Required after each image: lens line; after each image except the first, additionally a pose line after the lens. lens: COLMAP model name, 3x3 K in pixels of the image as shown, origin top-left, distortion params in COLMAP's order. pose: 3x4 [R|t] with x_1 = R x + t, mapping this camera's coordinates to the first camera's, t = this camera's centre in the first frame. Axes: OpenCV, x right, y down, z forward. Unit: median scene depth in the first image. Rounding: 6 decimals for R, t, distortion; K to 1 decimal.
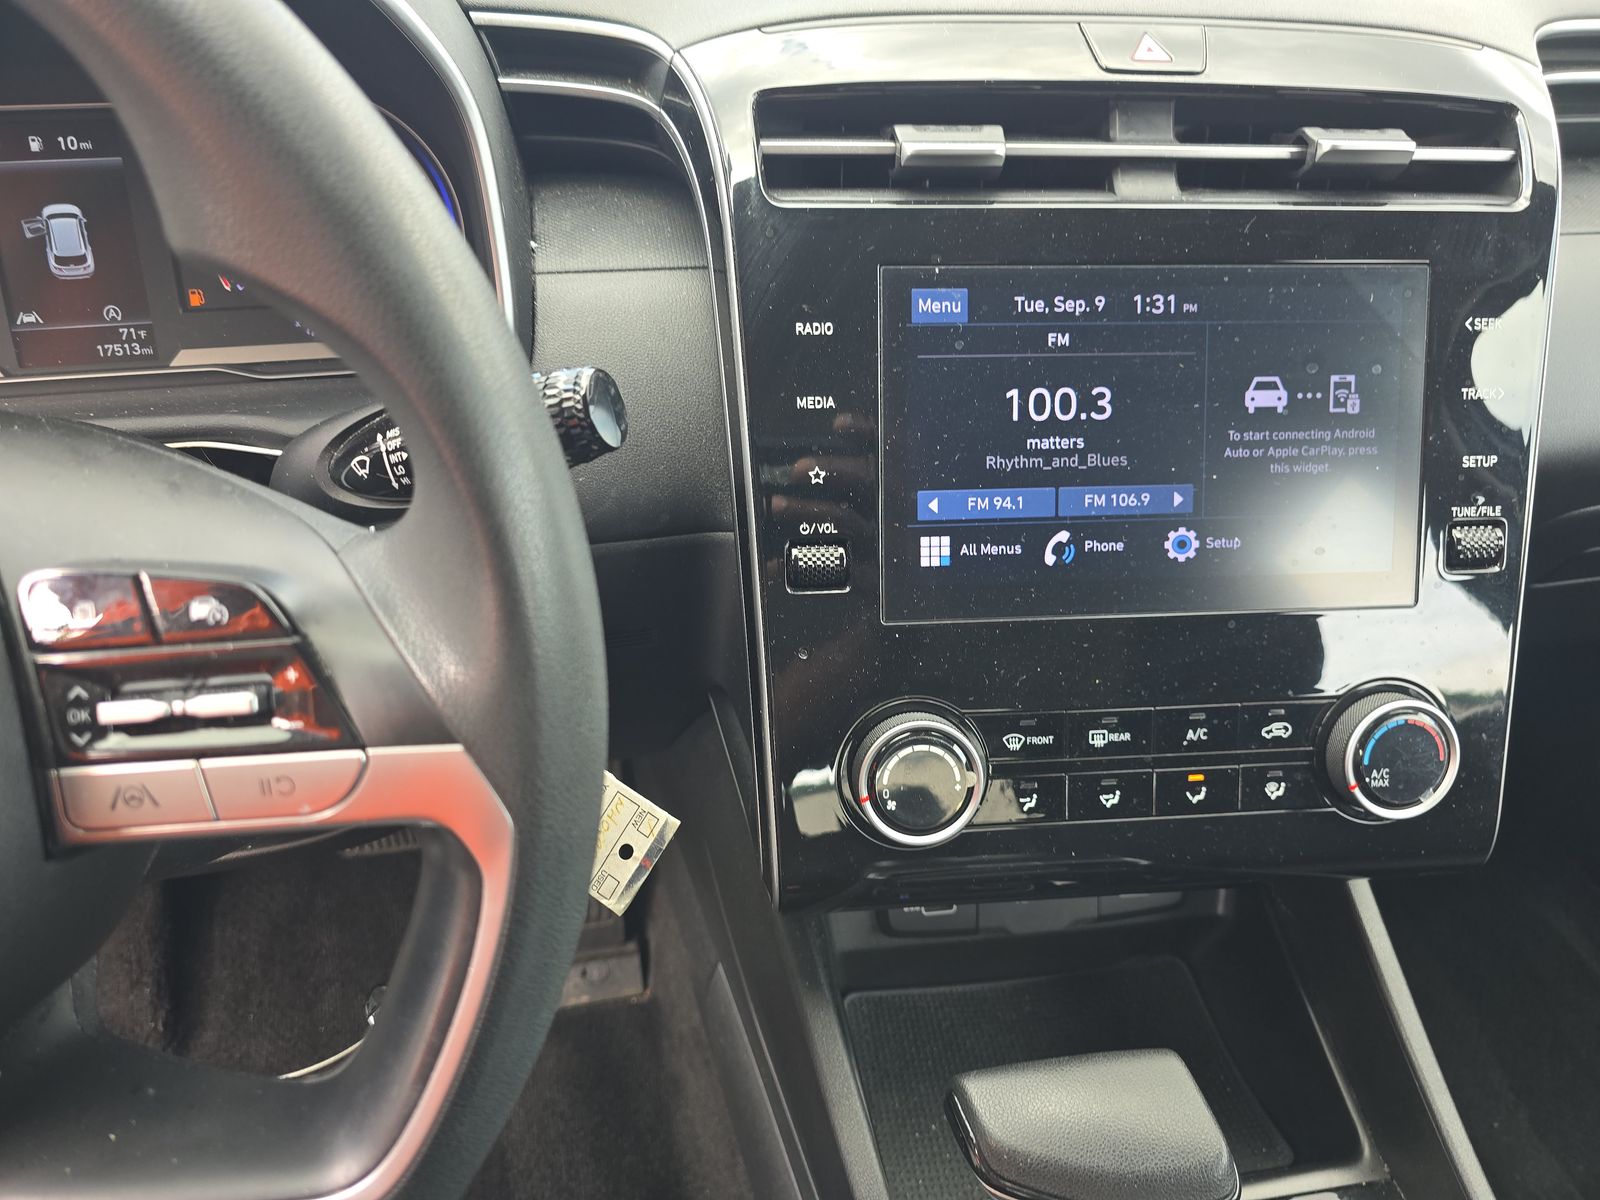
lens RADIAL K [[1059.7, 0, 809.6], [0, 1059.7, 599.1], [0, 0, 1]] dist [-0.003376, -0.022664]
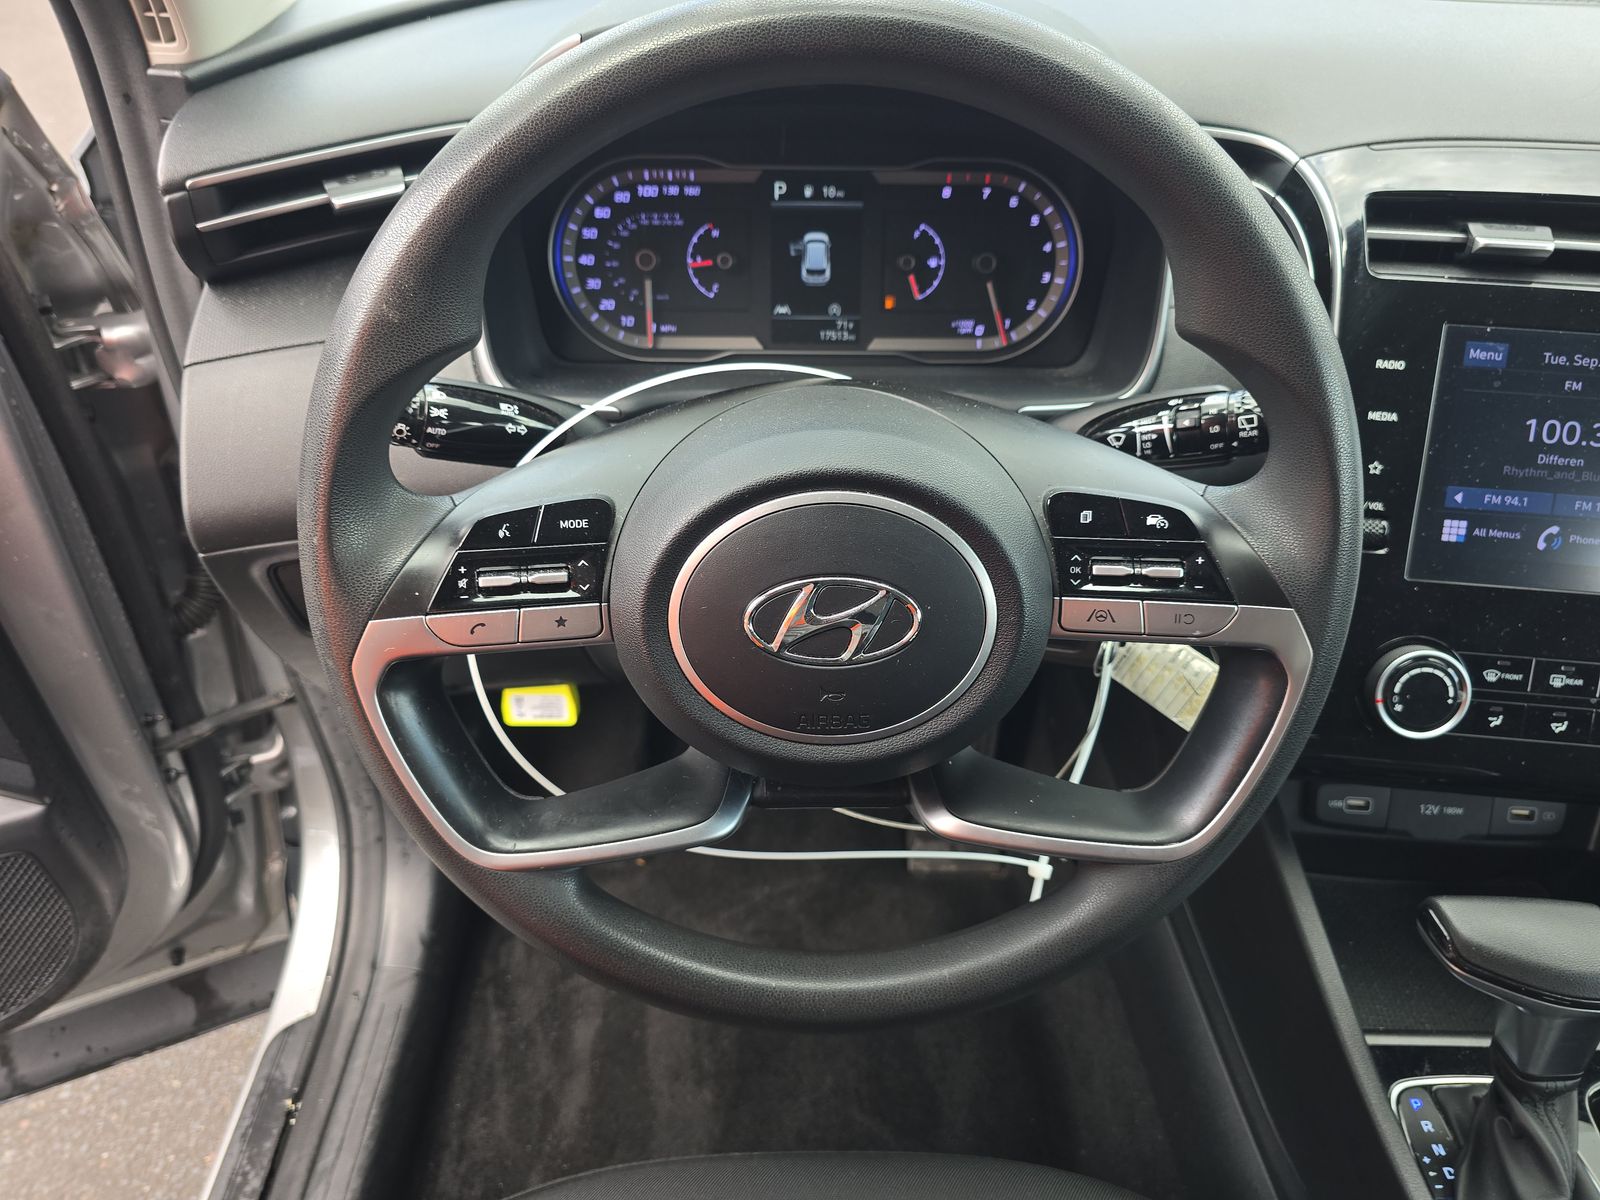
lens RADIAL K [[1059.7, 0, 792.9], [0, 1059.7, 596.8], [0, 0, 1]] dist [-0.003376, -0.022664]
pose [[0.976473, 0.112320, -0.184079, -0.463954], [-0.105929, 0.993390, 0.044223, 0.071534], [0.187829, -0.023683, 0.981916, -0.519470]]
